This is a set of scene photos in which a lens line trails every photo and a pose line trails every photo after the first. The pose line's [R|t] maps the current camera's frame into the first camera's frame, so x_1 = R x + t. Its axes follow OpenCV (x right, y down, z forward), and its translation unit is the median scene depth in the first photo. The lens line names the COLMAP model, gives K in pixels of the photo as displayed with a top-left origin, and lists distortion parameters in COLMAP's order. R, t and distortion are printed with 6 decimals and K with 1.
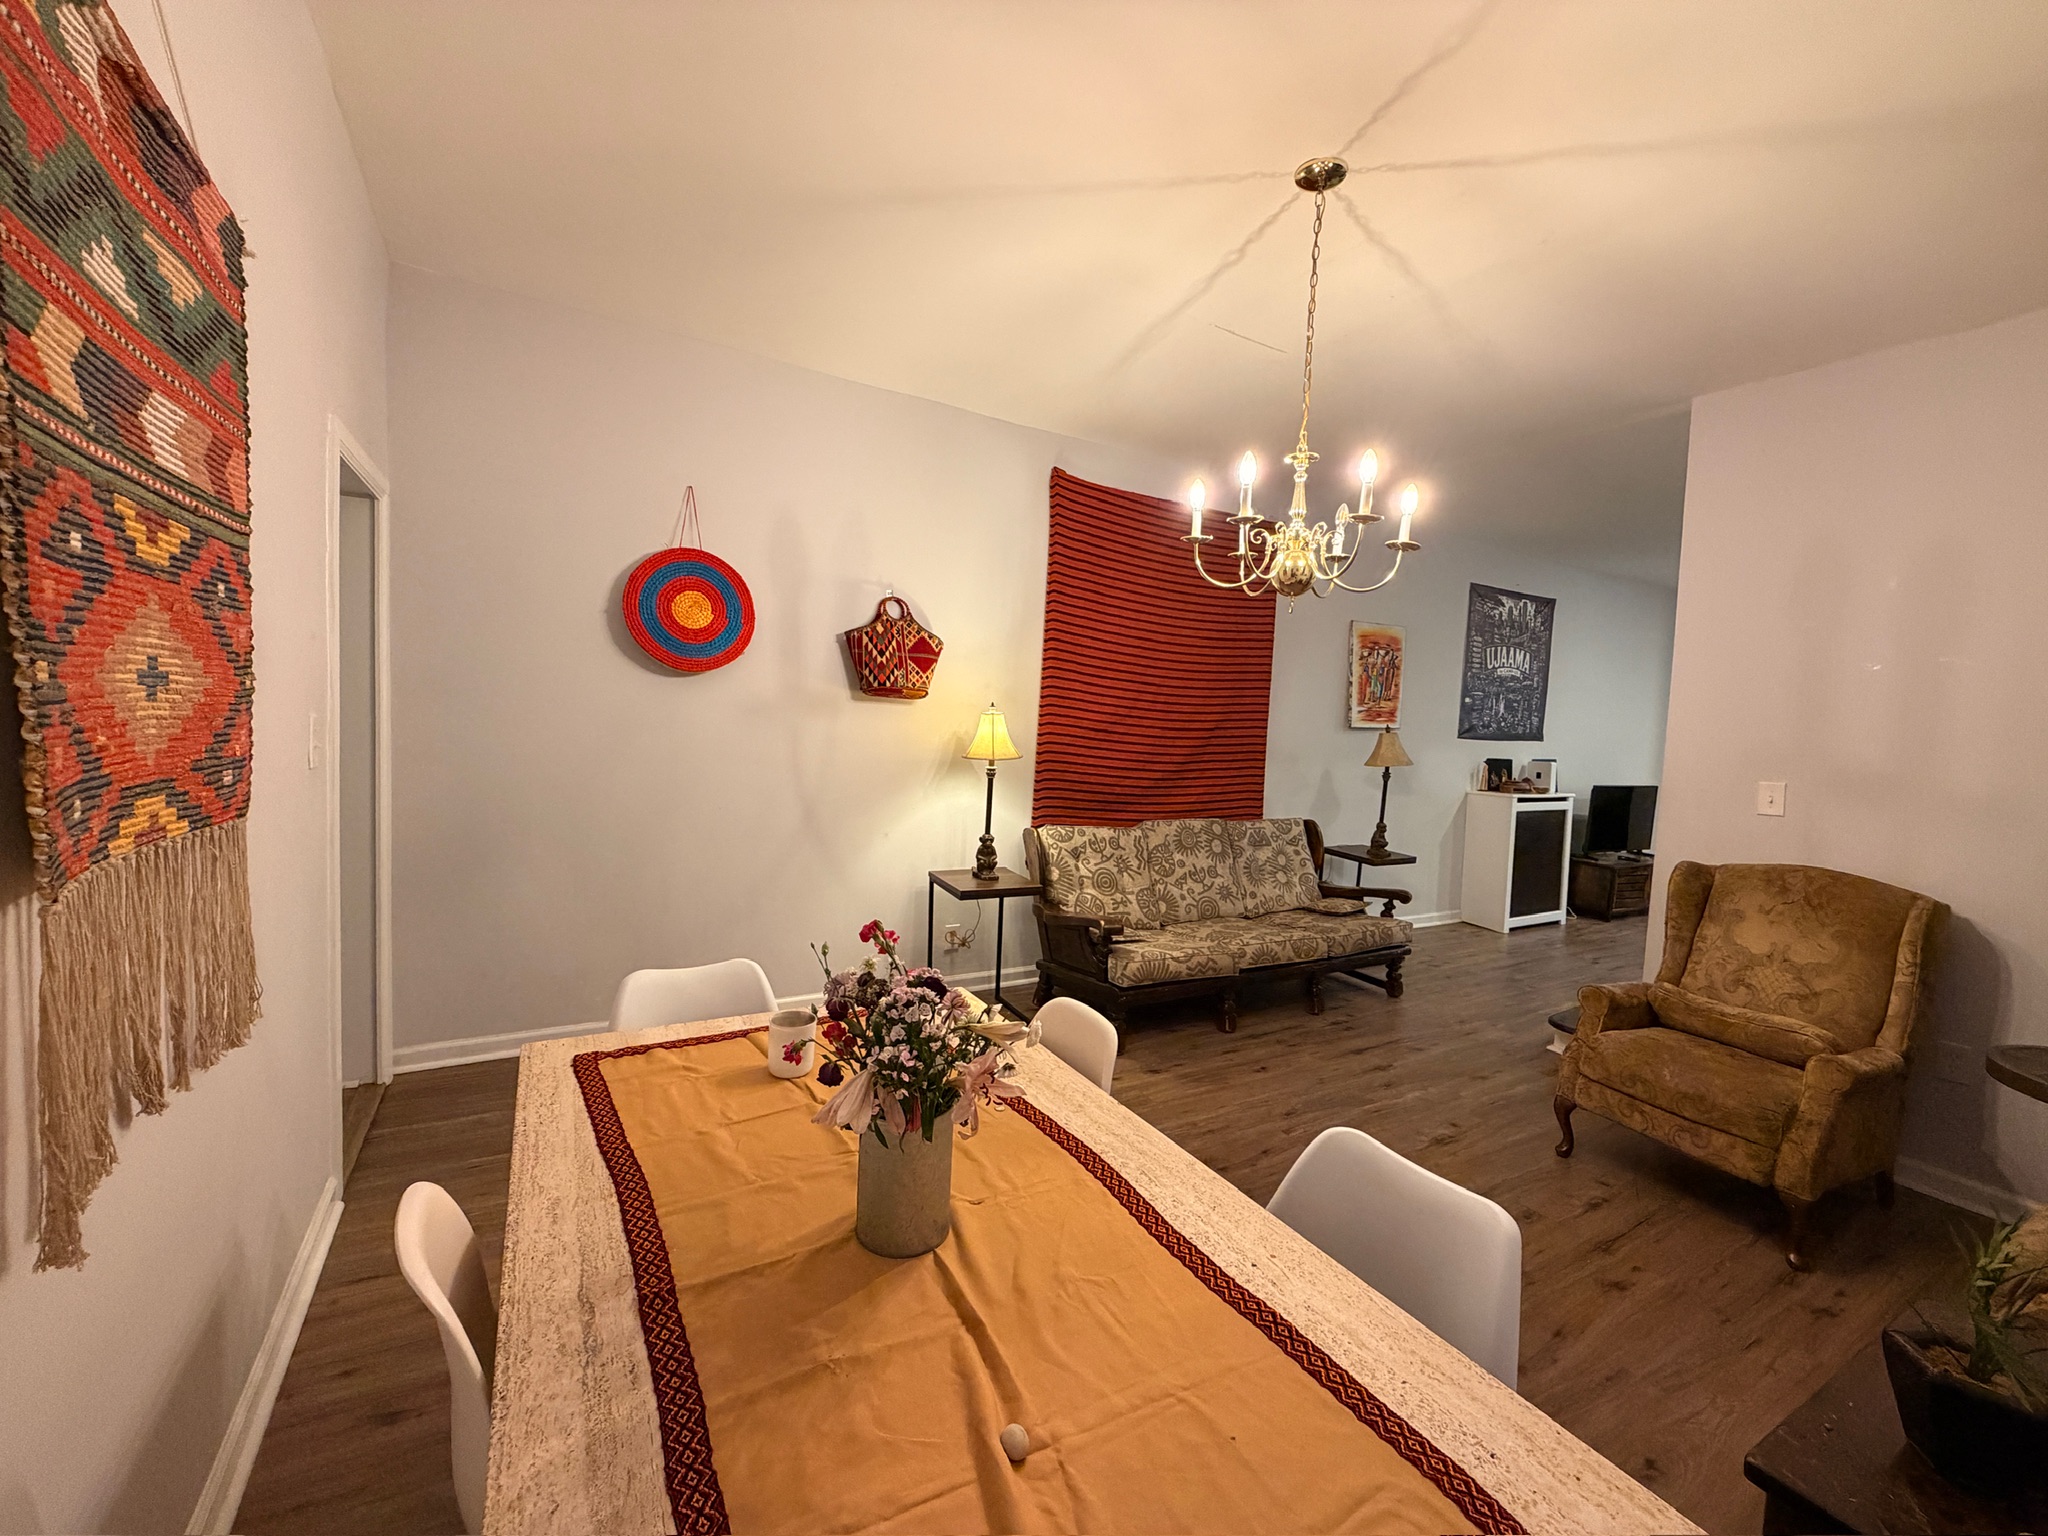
lens RADIAL K [[811.2, 0, 1023.2], [0, 811.2, 760.6], [0, 0, 1]] dist [-0.000707, -0.001490]
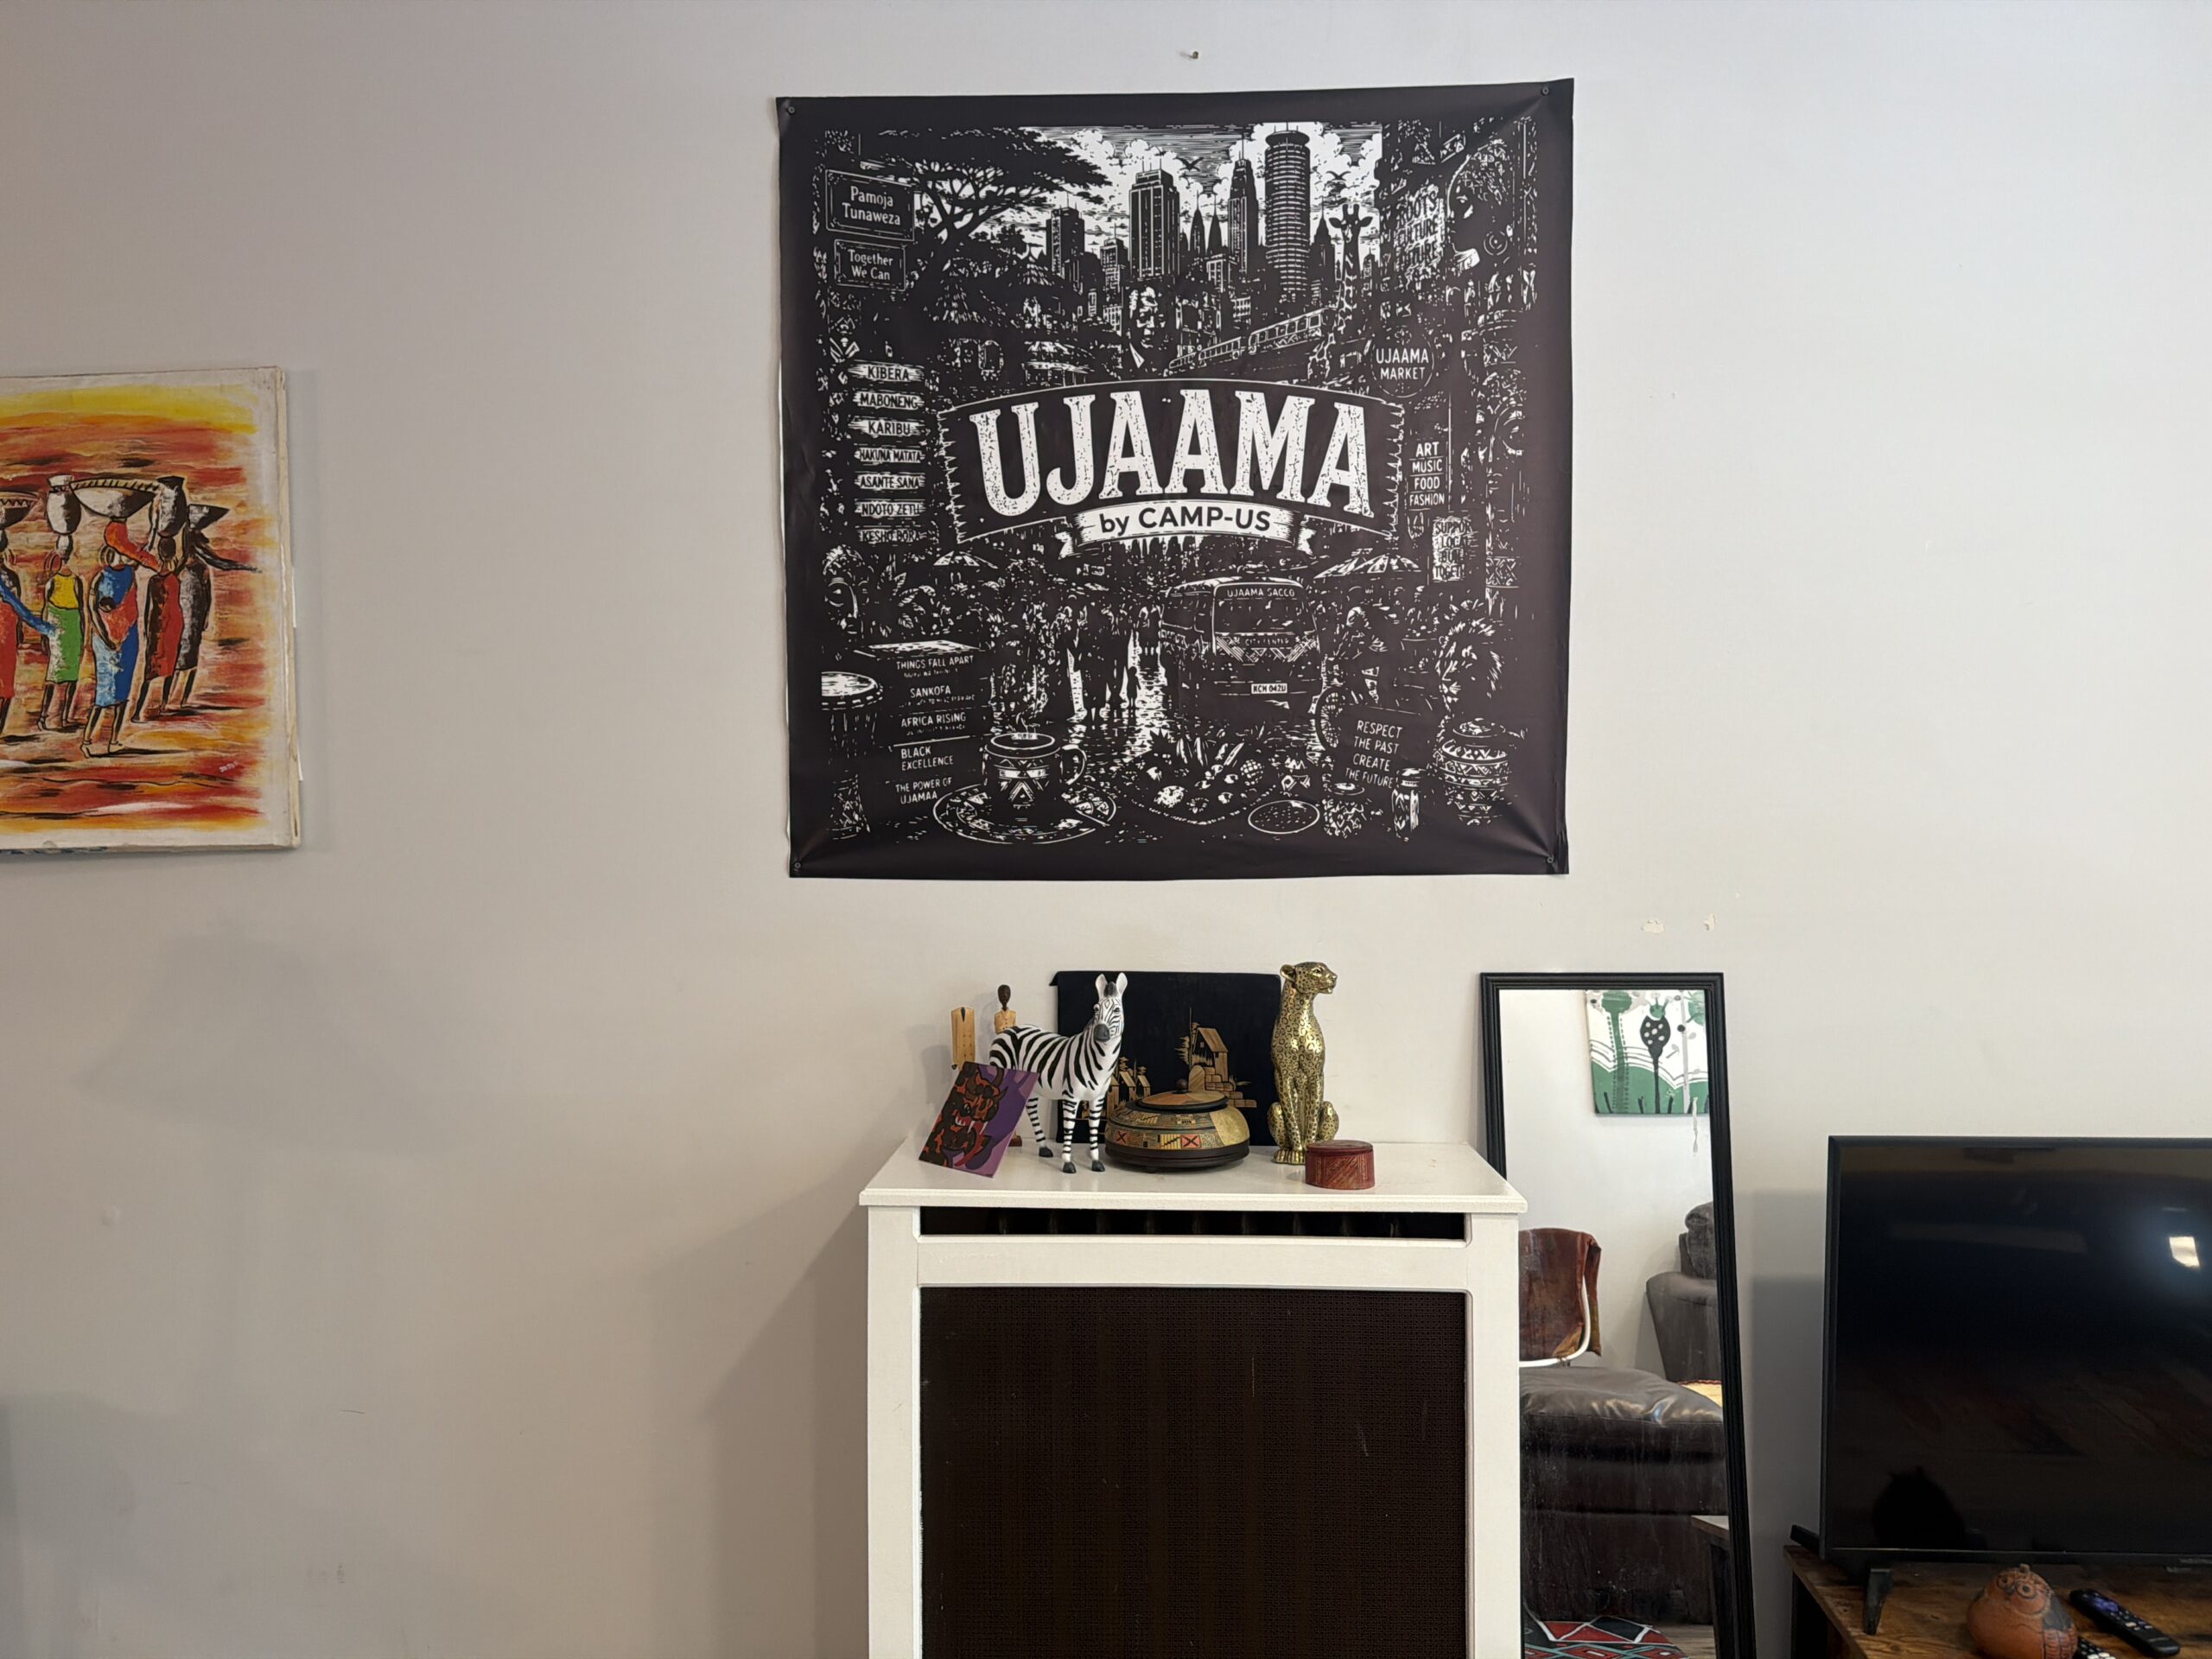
lens RADIAL K [[1543.1, 0, 1106.5], [0, 1543.1, 835.8], [0, 0, 1]] dist [0.071201, -0.085969]
pose [[0.856415, -0.034627, -0.515125, 0.774027], [0.012191, 0.998826, -0.046874, -0.018281], [0.516144, 0.033863, 0.855832, 0.686135]]
